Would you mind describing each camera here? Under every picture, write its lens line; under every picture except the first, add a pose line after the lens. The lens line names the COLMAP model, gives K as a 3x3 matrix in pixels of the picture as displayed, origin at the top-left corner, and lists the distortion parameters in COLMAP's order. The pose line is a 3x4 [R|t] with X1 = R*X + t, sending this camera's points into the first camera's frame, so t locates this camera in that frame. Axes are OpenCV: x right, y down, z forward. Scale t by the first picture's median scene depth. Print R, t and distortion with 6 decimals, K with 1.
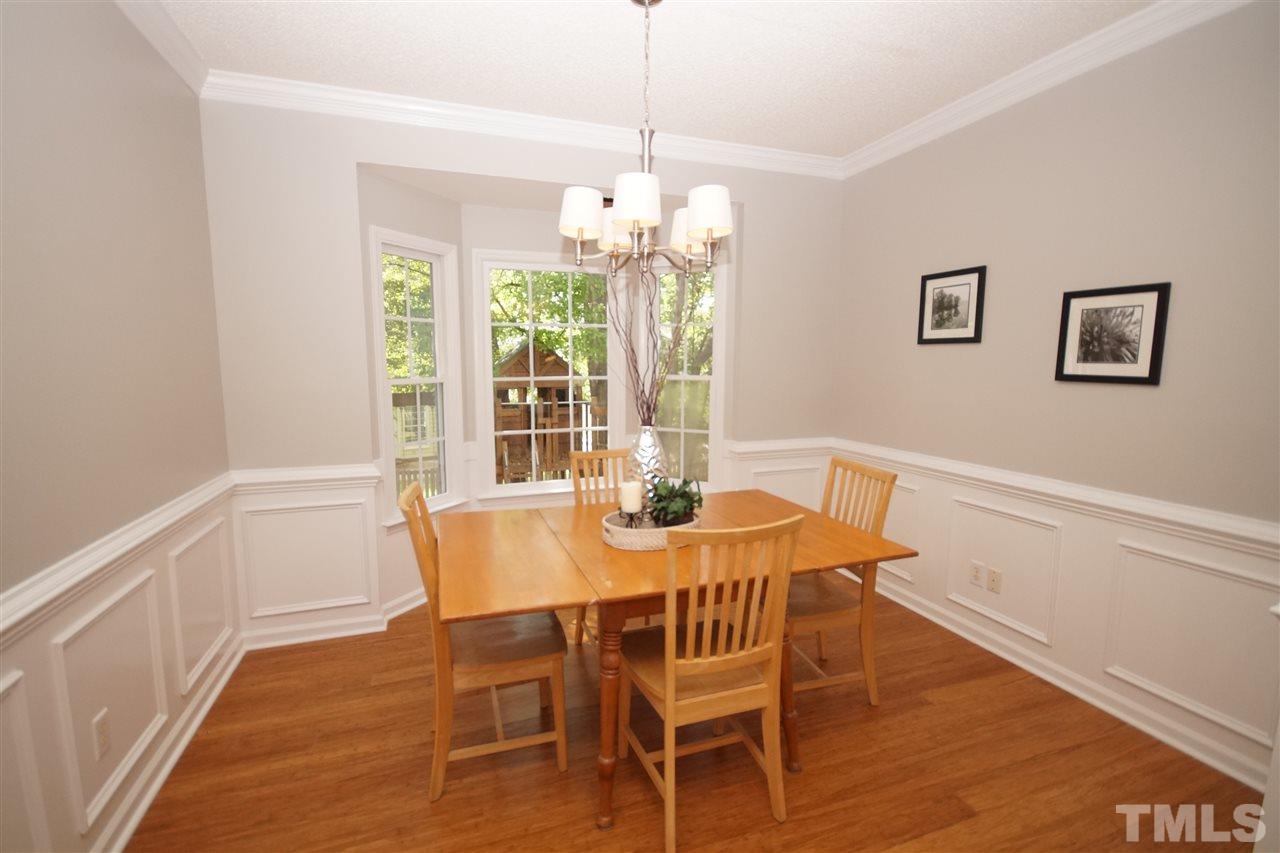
lens RADIAL K [[567.8, 0, 628.3], [0, 567.8, 424.4], [0, 0, 1]] dist [0.000373, -0.007900]
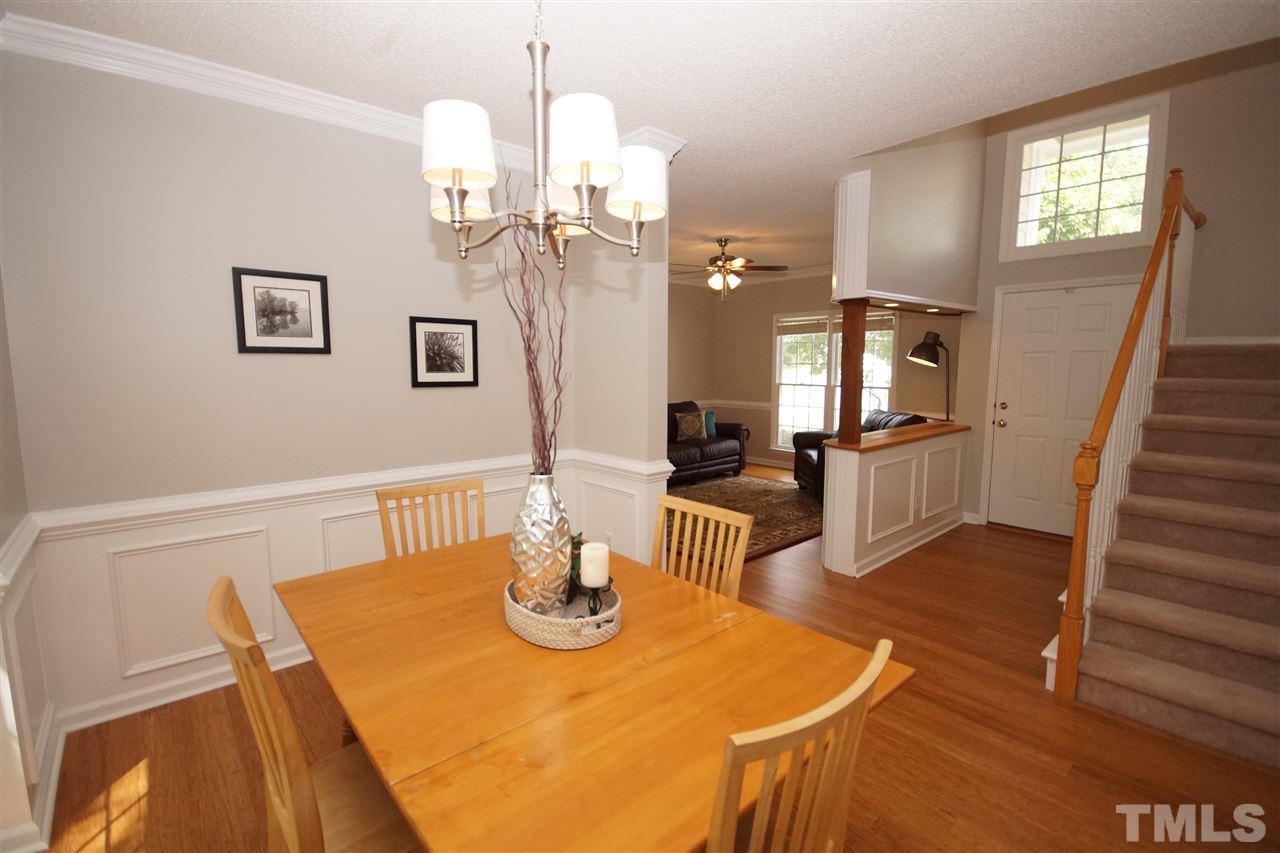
lens RADIAL K [[567.8, 0, 639.7], [0, 567.8, 422.1], [0, 0, 1]] dist [0.000373, -0.007900]
pose [[-0.369174, -0.096594, 0.924327, -0.581327], [0.103693, 0.984093, 0.144255, -0.131543], [-0.923557, 0.149101, -0.353286, 1.004029]]
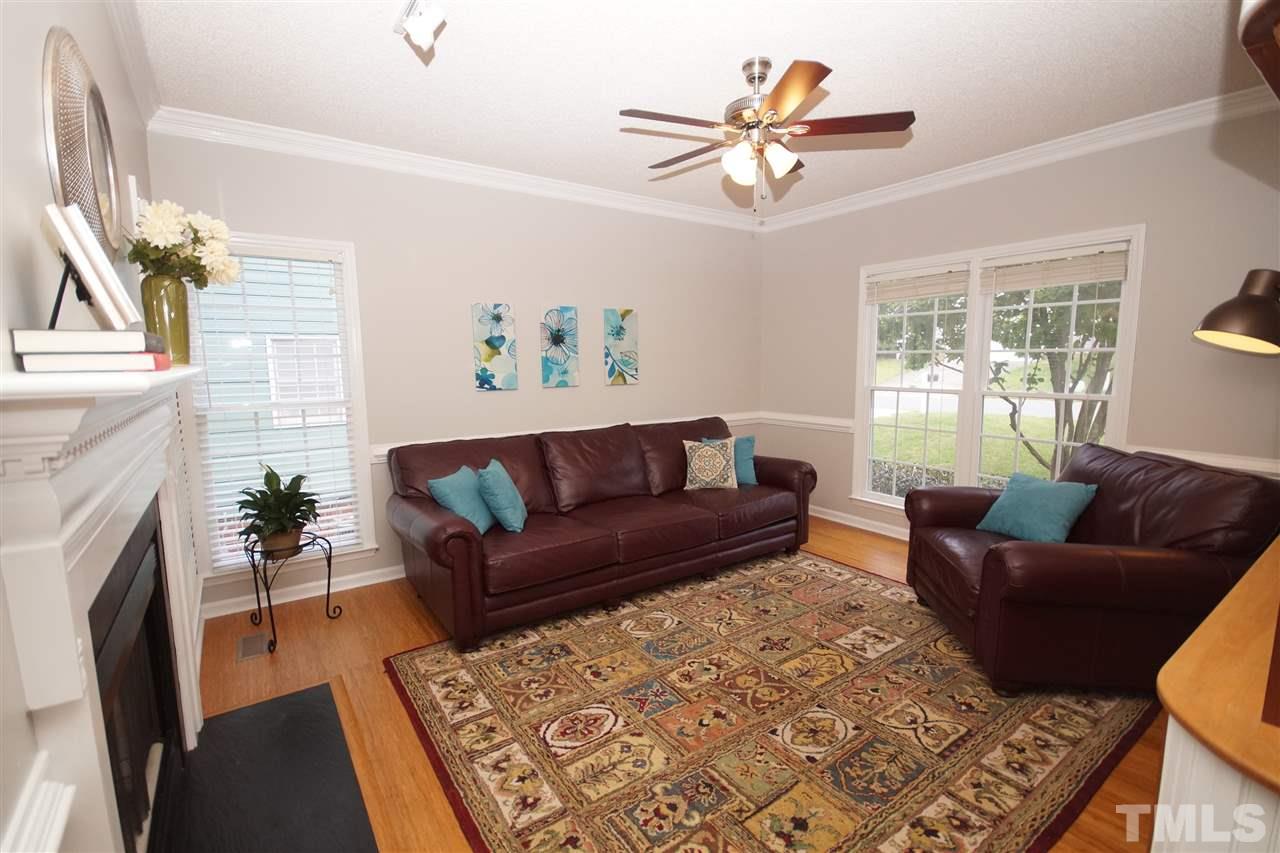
lens RADIAL K [[567.8, 0, 633.2], [0, 567.8, 422.5], [0, 0, 1]] dist [0.000373, -0.007900]
pose [[-0.255898, -0.110012, 0.960424, 0.554950], [0.116564, 0.982743, 0.143627, -0.039603], [-0.959650, 0.148705, -0.238659, 0.288395]]
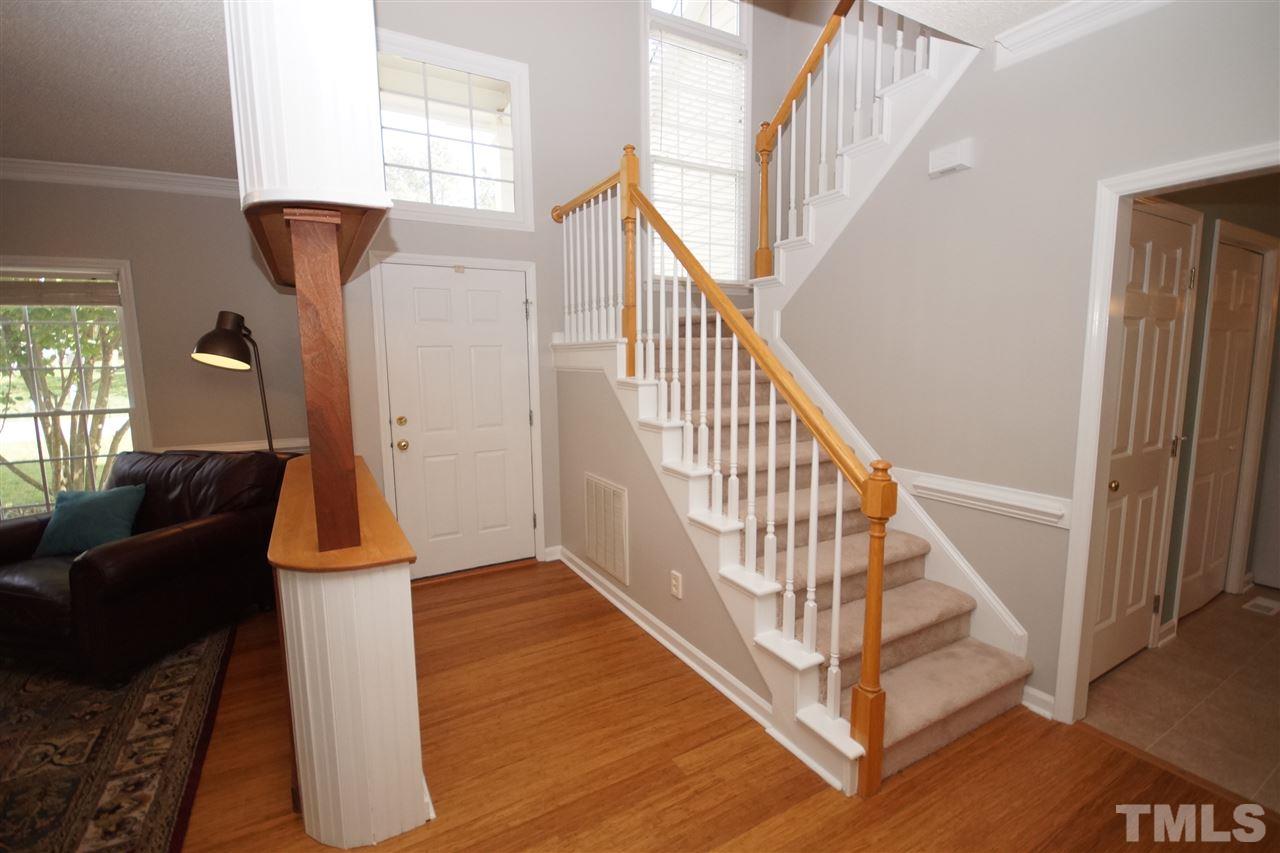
lens RADIAL K [[567.8, 0, 631.9], [0, 567.8, 419.1], [0, 0, 1]] dist [0.000373, -0.007900]
pose [[-0.985004, 0.037915, -0.168311, 0.482652], [-0.001206, 0.974017, 0.226474, -0.098149], [0.172525, 0.223280, -0.959365, 0.588676]]
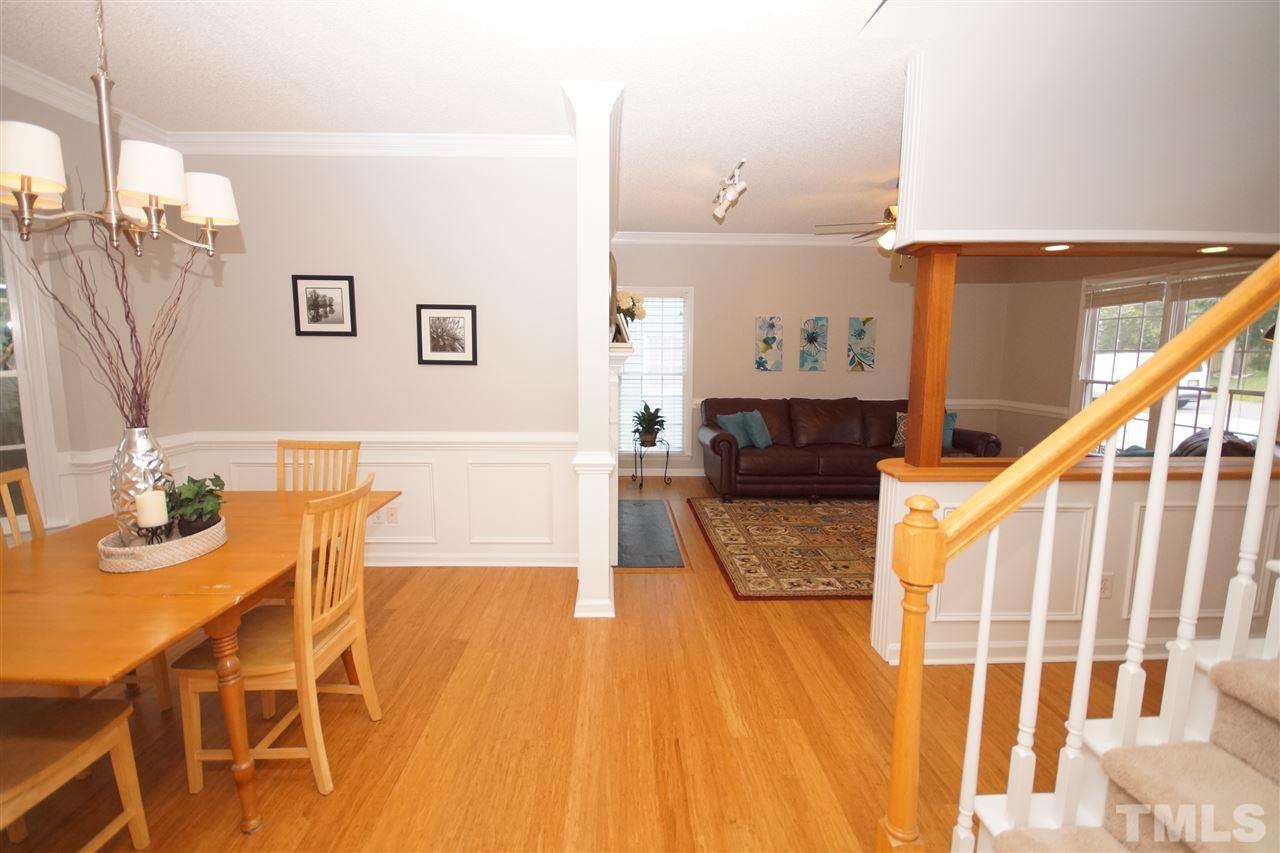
lens RADIAL K [[567.8, 0, 630.8], [0, 567.8, 434.8], [0, 0, 1]] dist [0.000373, -0.007900]
pose [[0.317054, -0.138536, 0.938235, -0.478329], [0.100249, 0.988627, 0.112099, -0.007135], [-0.943094, 0.058516, 0.327336, 0.013625]]
